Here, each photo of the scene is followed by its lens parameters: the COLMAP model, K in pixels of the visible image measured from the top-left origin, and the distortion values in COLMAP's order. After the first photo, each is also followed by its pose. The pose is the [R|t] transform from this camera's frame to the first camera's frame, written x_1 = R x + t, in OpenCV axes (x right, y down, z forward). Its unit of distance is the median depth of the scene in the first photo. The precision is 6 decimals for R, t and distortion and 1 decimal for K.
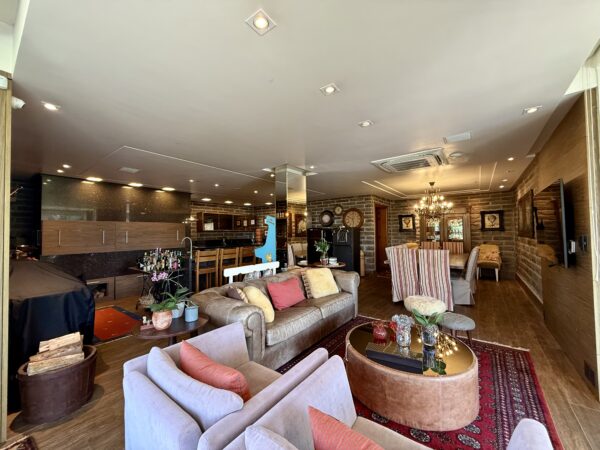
lens RADIAL K [[239.9, 0, 300.4], [0, 239.9, 225.1], [0, 0, 1]] dist [0.006029, -0.001078]
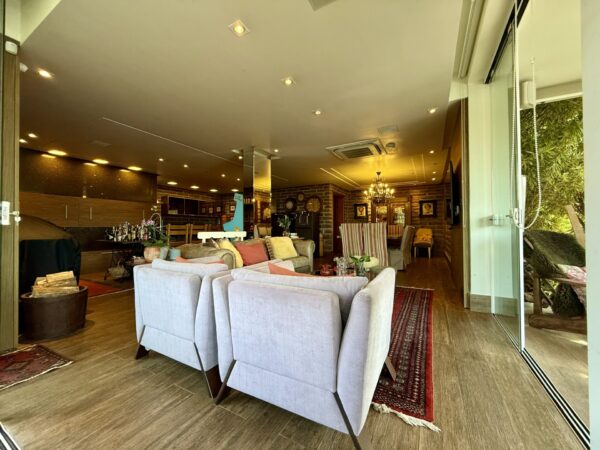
lens RADIAL K [[239.9, 0, 300.1], [0, 239.9, 225.3], [0, 0, 1]] dist [0.006029, -0.001078]
pose [[0.989852, 0.010243, 0.141735, 0.002765], [-0.012045, 0.999857, 0.011860, 0.095451], [-0.141593, -0.013446, 0.989834, -0.150023]]
